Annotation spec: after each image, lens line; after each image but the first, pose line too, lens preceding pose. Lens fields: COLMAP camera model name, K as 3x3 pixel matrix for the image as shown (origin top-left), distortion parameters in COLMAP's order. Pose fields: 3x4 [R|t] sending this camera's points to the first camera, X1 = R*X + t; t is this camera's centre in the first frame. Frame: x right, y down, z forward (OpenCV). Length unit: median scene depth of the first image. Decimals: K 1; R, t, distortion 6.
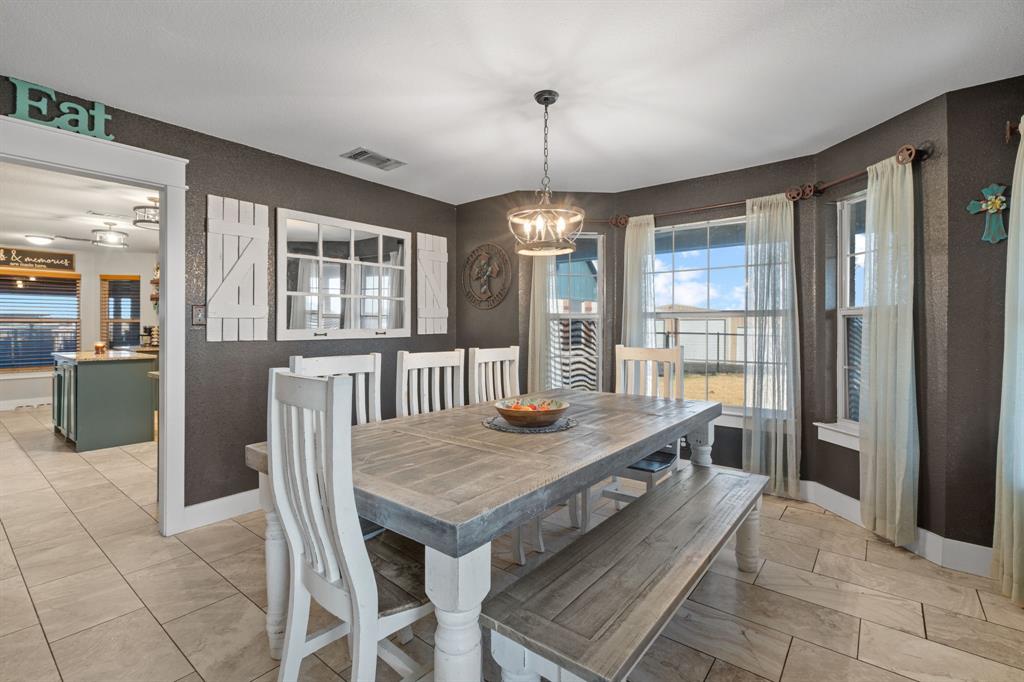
lens RADIAL K [[469.0, 0, 511.9], [0, 469.0, 327.2], [0, 0, 1]] dist [-0.001049, 0.000026]
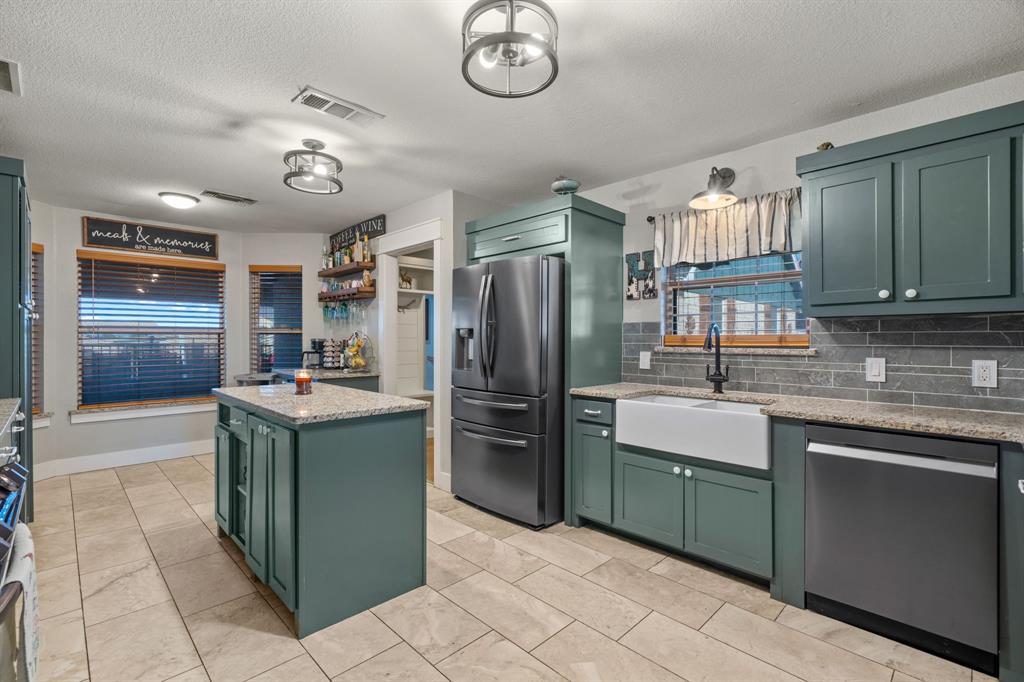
lens RADIAL K [[461.4, 0, 512.0], [0, 461.4, 341.0], [0, 0, 1]] dist [0.000001, 0.000059]
pose [[0.993187, -0.000310, -0.116530, -0.426538], [0.000579, 0.999997, 0.002269, -0.000919], [0.116529, -0.002321, 0.993185, 0.378460]]
